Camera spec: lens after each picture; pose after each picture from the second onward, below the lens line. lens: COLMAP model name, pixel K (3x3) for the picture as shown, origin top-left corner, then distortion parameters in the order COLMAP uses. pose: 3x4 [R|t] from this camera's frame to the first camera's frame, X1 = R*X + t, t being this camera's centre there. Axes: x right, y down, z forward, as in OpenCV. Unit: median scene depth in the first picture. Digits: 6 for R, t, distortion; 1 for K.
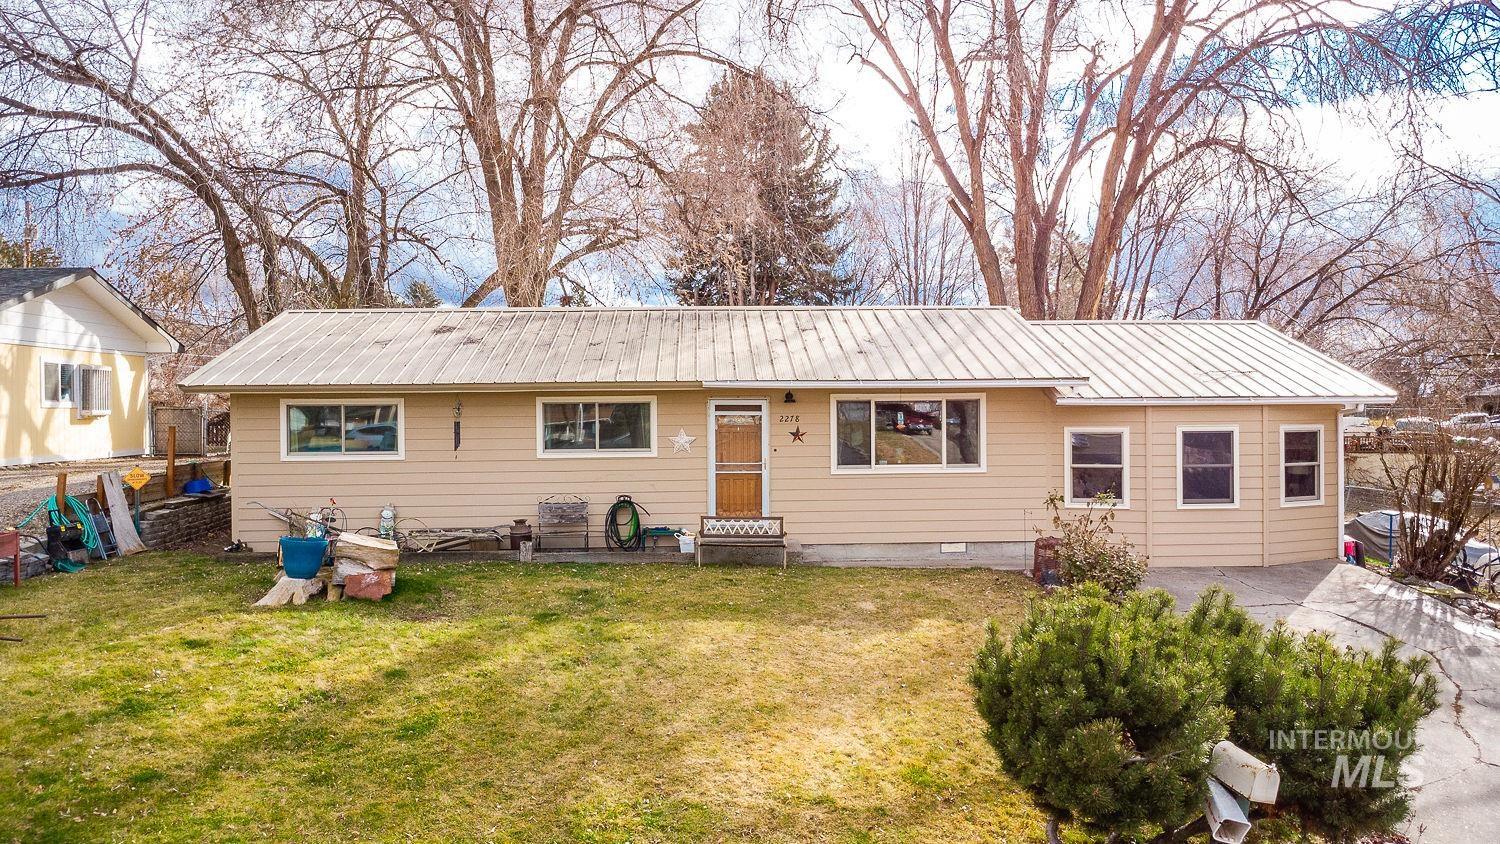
lens RADIAL K [[1119.4, 0, 750.0], [0, 1119.4, 422.0], [0, 0, 1]] dist [0.004530, 0.001351]
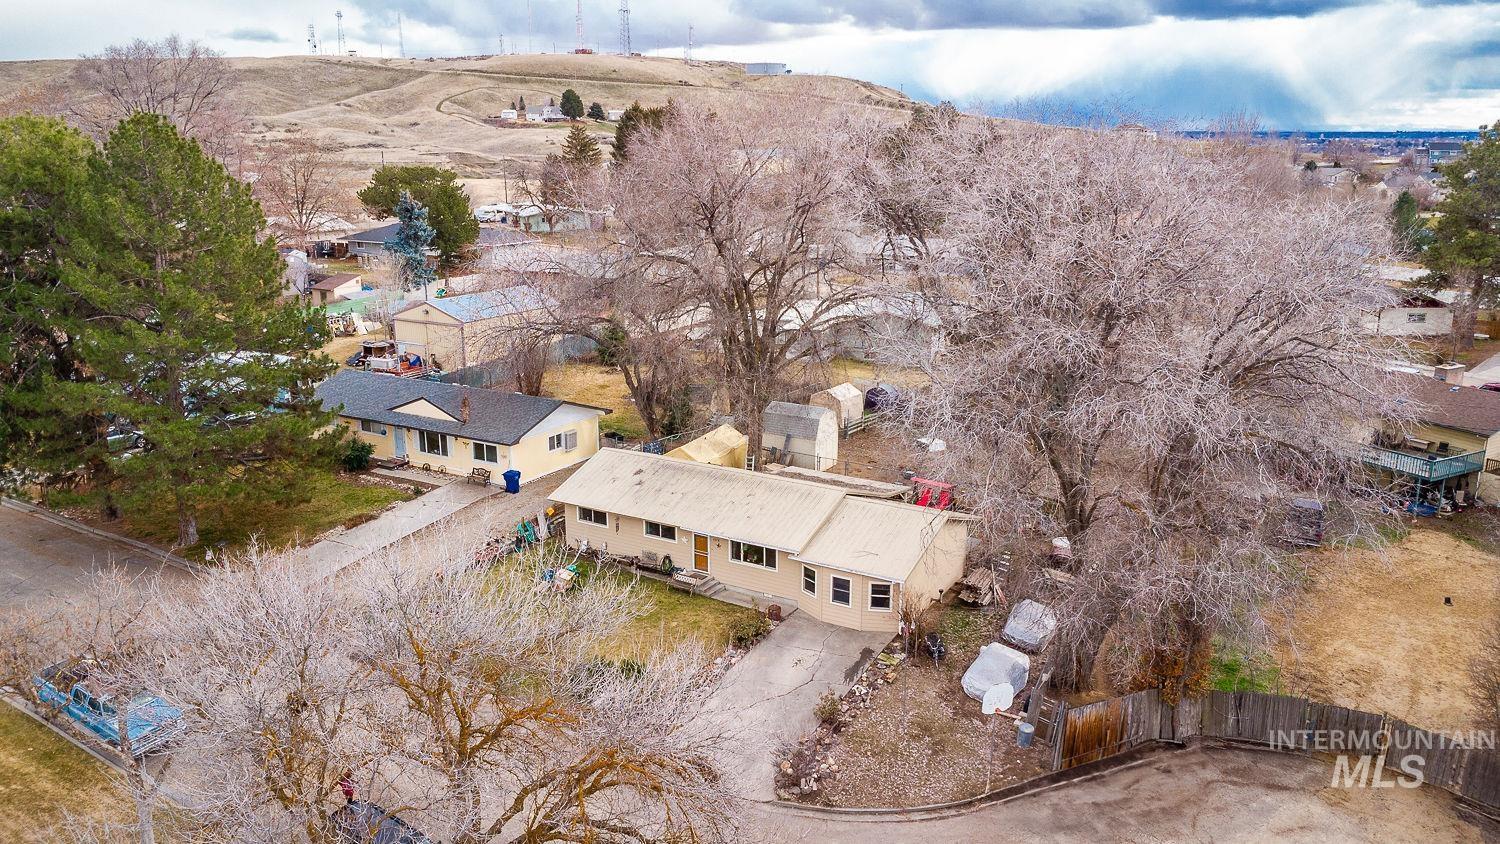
lens RADIAL K [[1095.0, 0, 750.0], [0, 1095.0, 422.0], [0, 0, 1]] dist [0.004729, -0.001045]
pose [[0.841171, 0.145900, -0.520715, 1.502987], [-0.036587, 0.976065, 0.214381, -0.889838], [0.539530, -0.161280, 0.826376, -1.187542]]
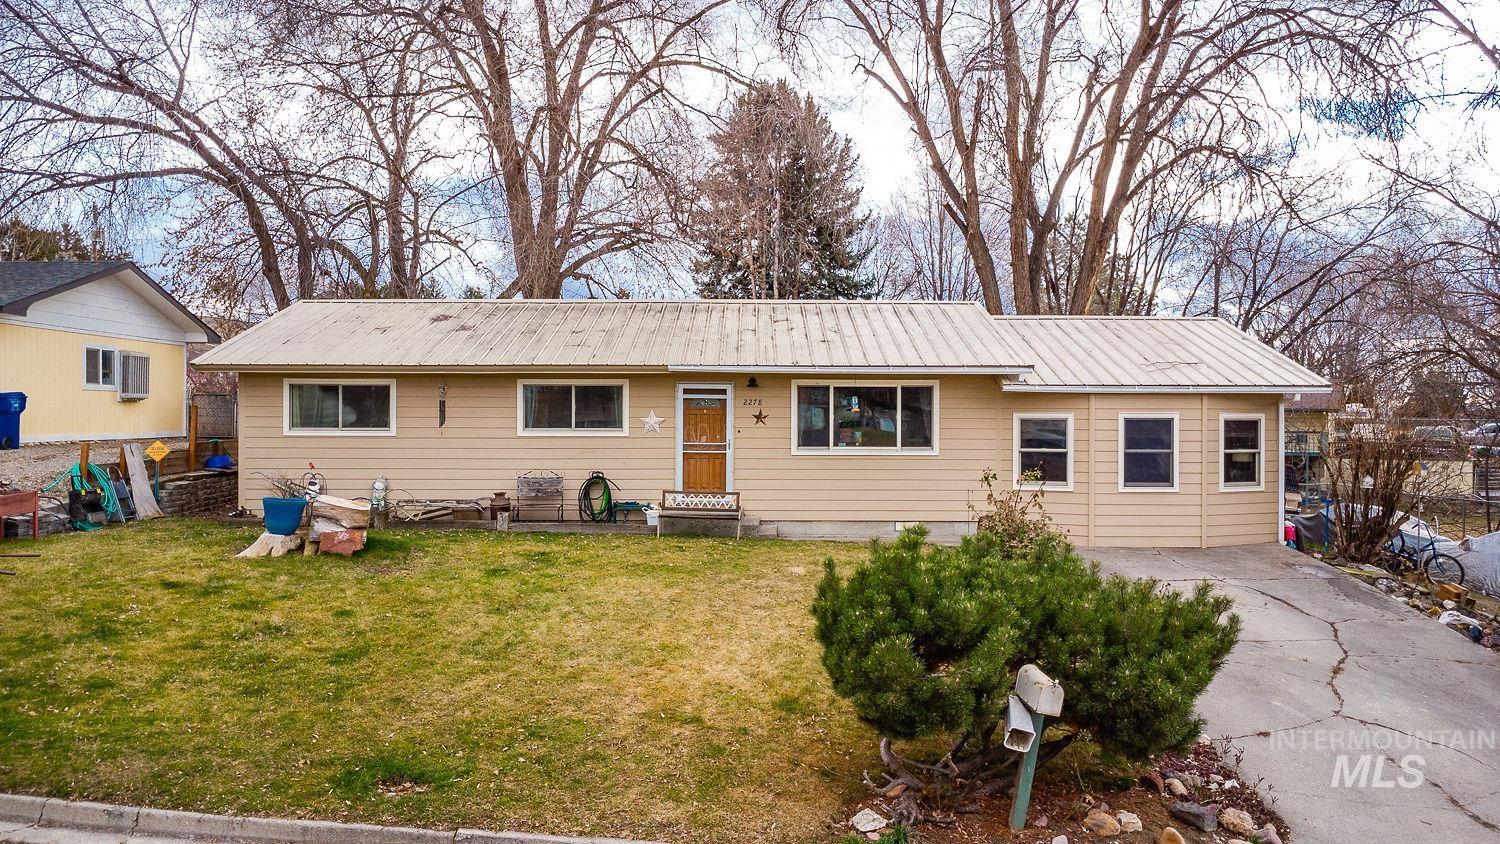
lens RADIAL K [[1095.0, 0, 750.0], [0, 1095.0, 422.0], [0, 0, 1]] dist [0.004729, -0.001045]
pose [[0.998959, 0.011902, -0.044031, 0.079020], [-0.012154, 0.999911, -0.005463, 0.021738], [0.043962, 0.005992, 0.999015, -0.042108]]
